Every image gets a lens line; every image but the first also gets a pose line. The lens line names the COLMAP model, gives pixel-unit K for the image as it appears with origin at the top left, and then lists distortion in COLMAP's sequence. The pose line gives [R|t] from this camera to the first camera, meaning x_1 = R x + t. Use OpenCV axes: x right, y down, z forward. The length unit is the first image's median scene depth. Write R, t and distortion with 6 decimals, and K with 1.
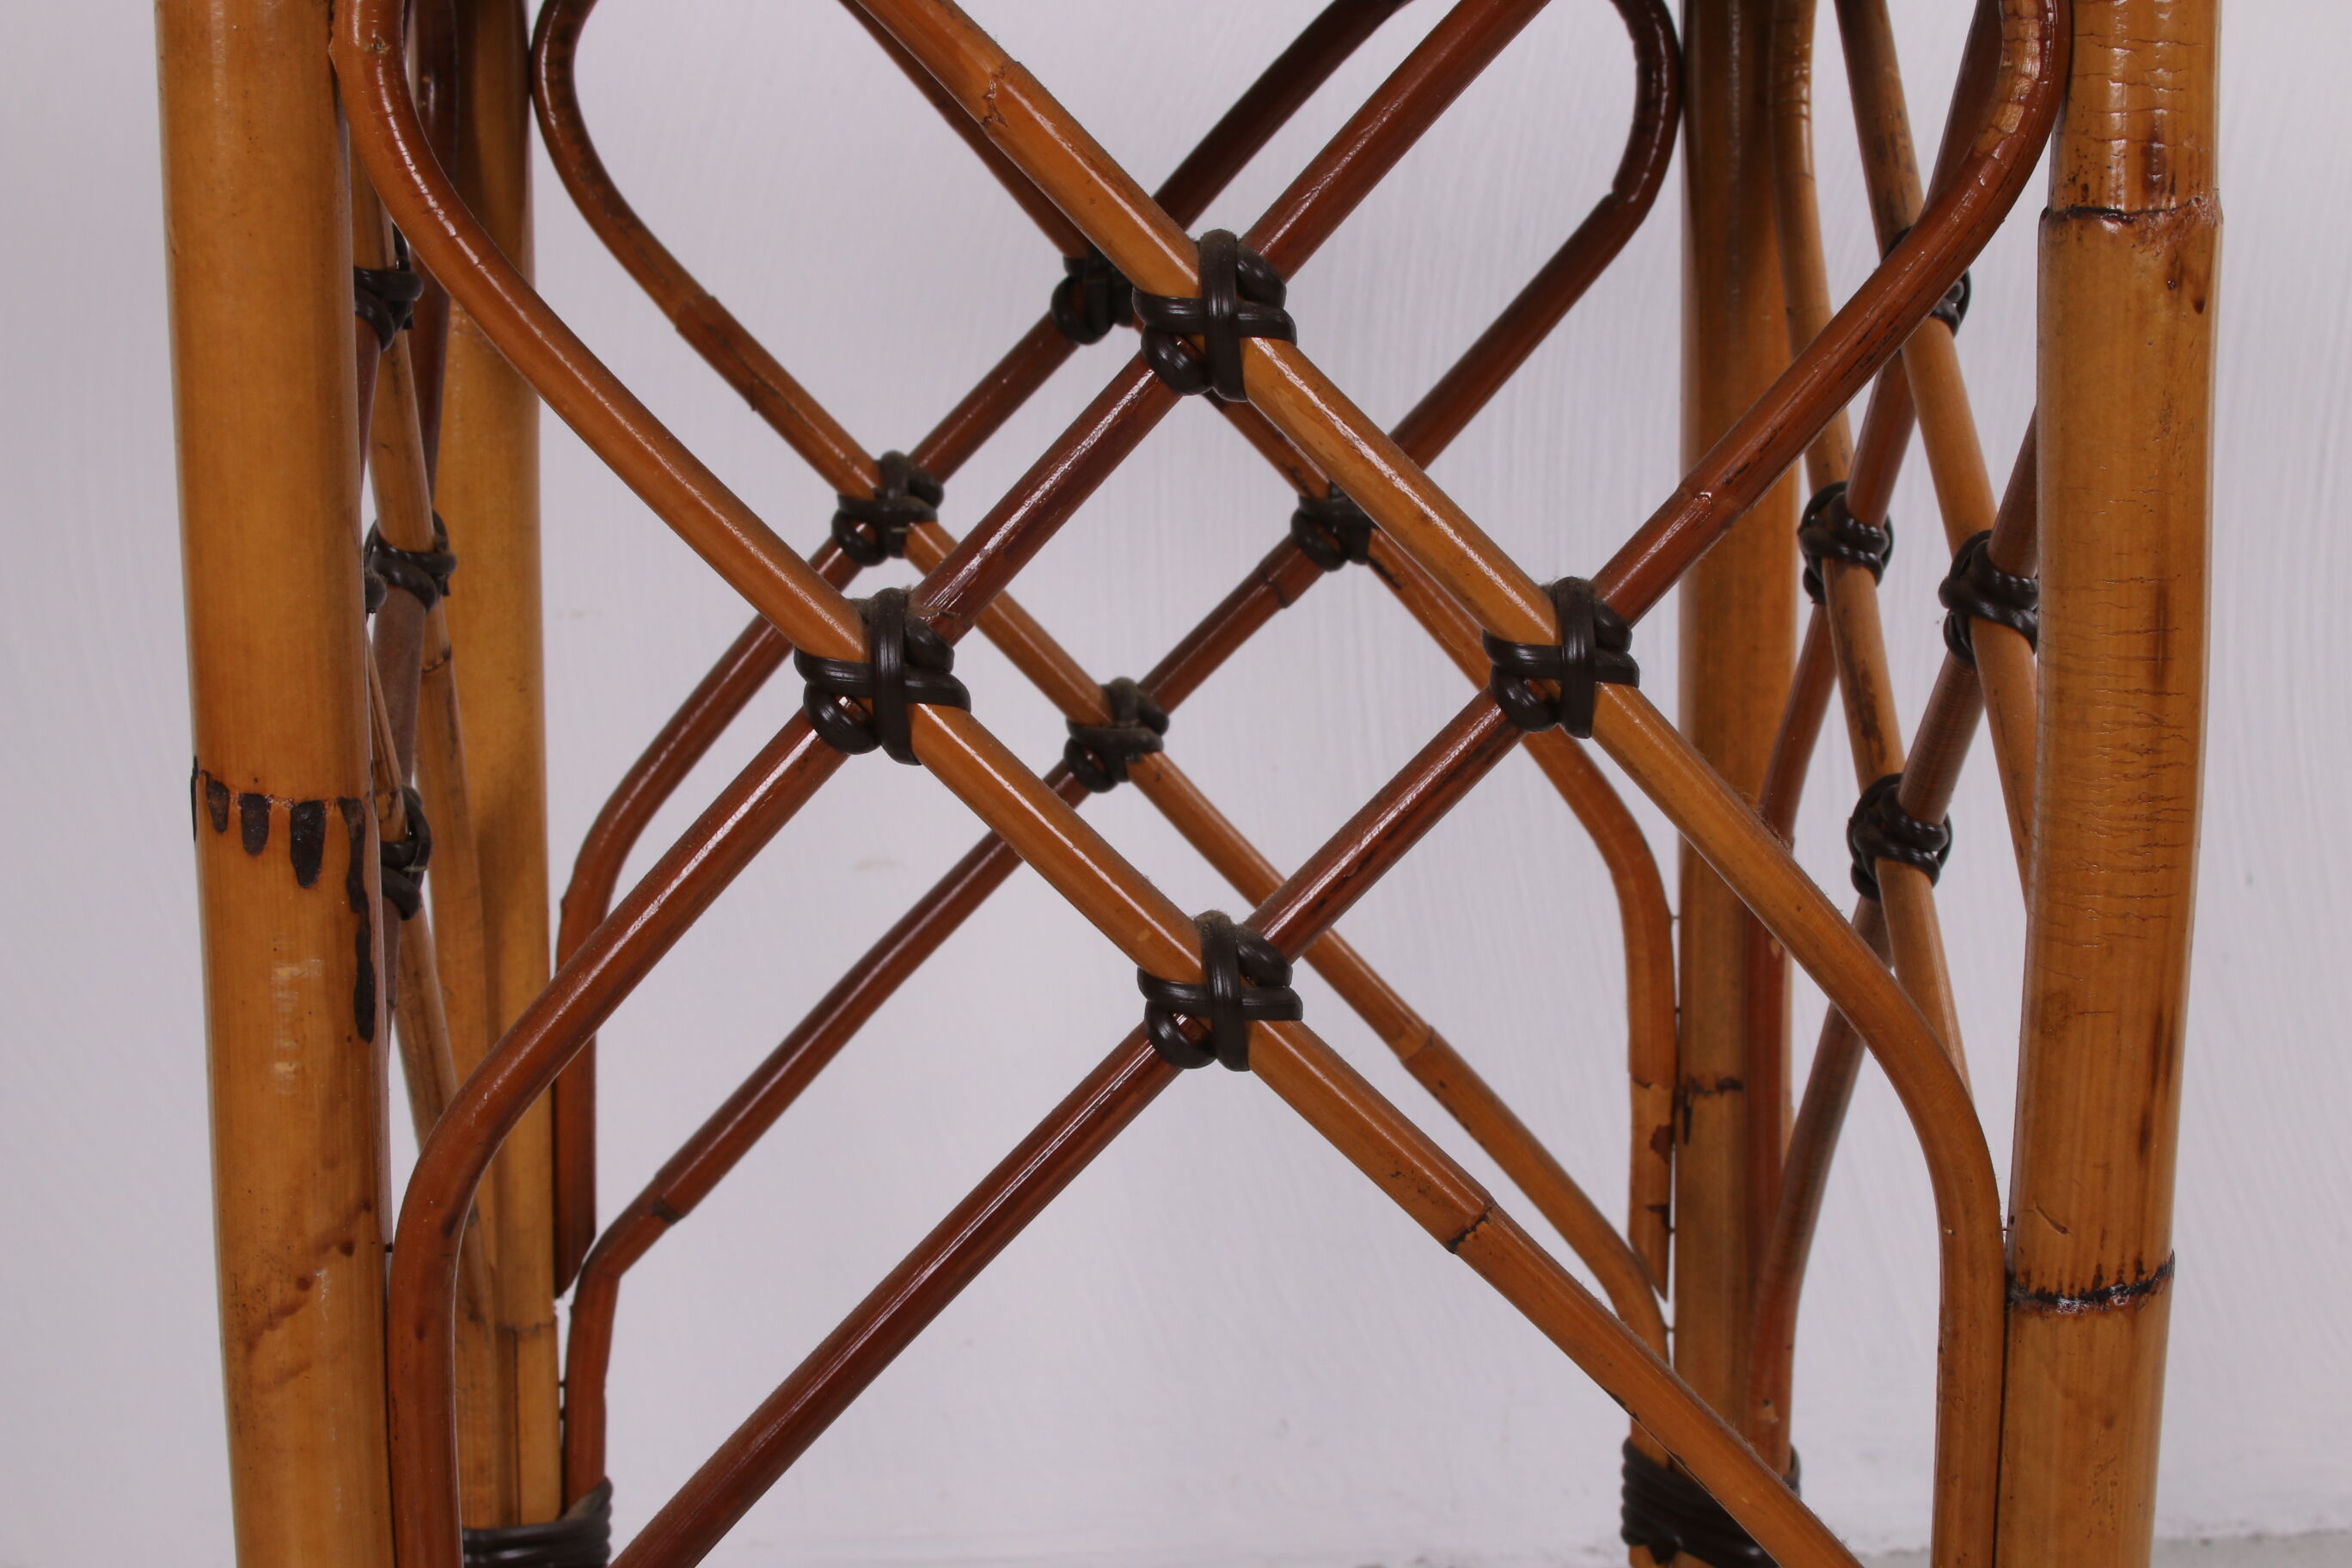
lens RADIAL K [[4198.5, 0, 1160.5], [0, 4198.5, 777.8], [0, 0, 1]] dist [0.107788, 0.000000]
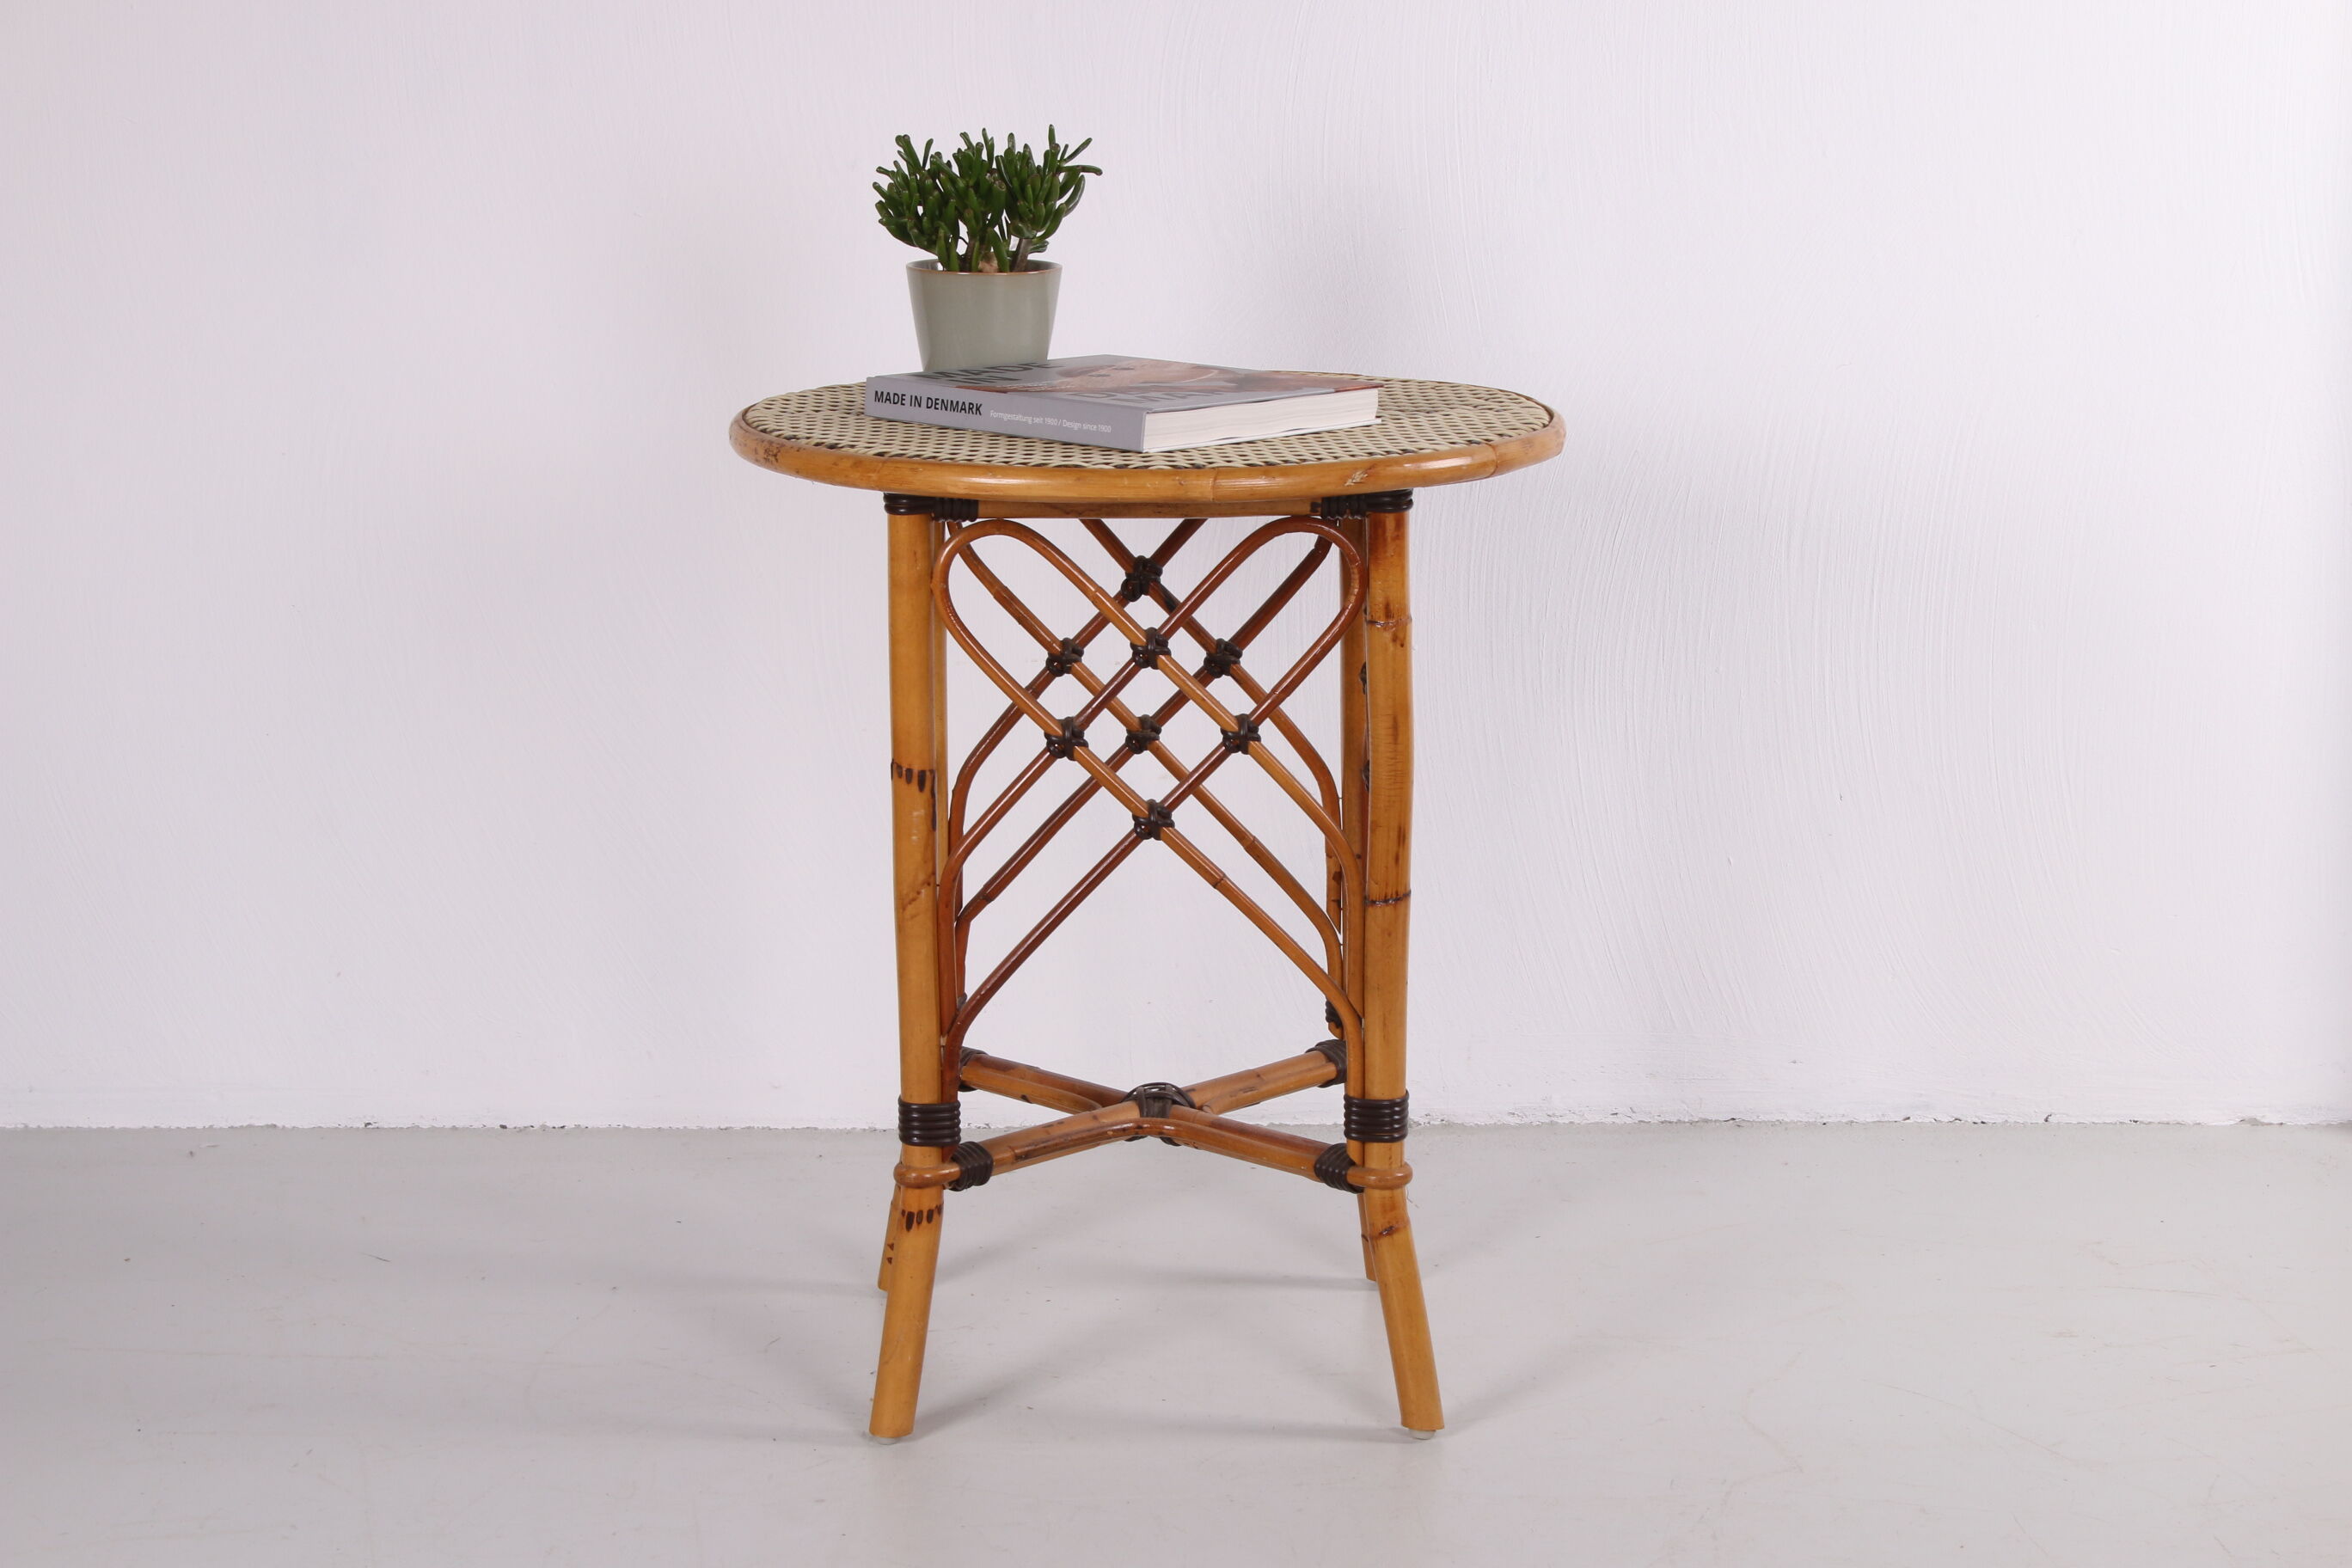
lens RADIAL K [[5090.6, 0, 1179.9], [0, 5090.6, 782.9], [0, 0, 1]] dist [0.048403, 0.000000]
pose [[0.999336, 0.004573, -0.036138, 0.206254], [-0.003259, 0.999334, 0.036338, -0.151973], [0.036280, -0.036196, 0.998686, -3.644949]]
